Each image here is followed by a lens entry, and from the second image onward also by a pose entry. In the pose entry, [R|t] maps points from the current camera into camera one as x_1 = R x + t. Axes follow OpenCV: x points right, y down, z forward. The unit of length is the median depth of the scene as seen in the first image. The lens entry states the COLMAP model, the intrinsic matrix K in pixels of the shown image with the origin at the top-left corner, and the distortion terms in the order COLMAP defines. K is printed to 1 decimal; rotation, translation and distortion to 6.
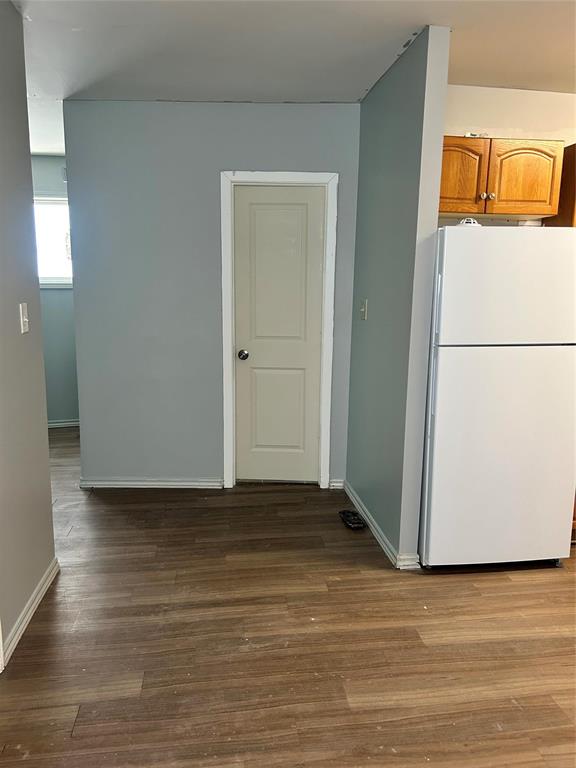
lens RADIAL K [[574.3, 0, 293.7], [0, 574.3, 383.4], [0, 0, 1]] dist [0.035683, -0.023636]
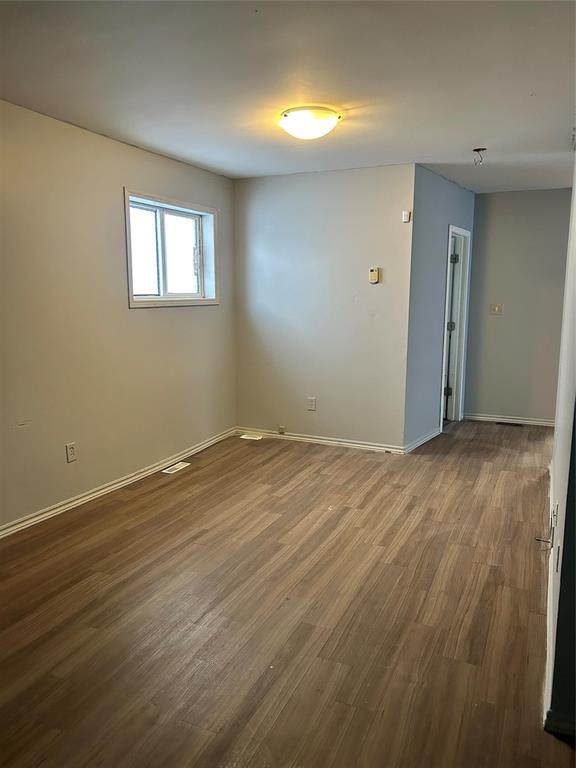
lens RADIAL K [[574.3, 0, 285.9], [0, 574.3, 385.5], [0, 0, 1]] dist [0.035683, -0.023636]
pose [[0.558377, -0.142760, 0.817211, -2.259632], [0.148988, 0.986322, 0.070503, -0.151773], [-0.816099, 0.082387, 0.572010, 0.679476]]
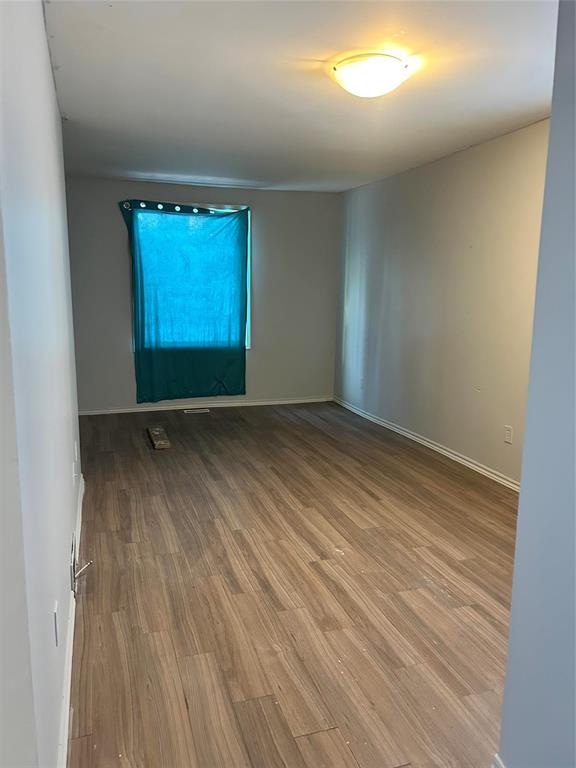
lens RADIAL K [[574.3, 0, 287.3], [0, 574.3, 384.8], [0, 0, 1]] dist [0.035683, -0.023636]
pose [[0.158341, 0.154636, -0.975200, -0.029973], [-0.181269, 0.975426, 0.125239, -0.183881], [0.970603, 0.156943, 0.182481, 1.067209]]
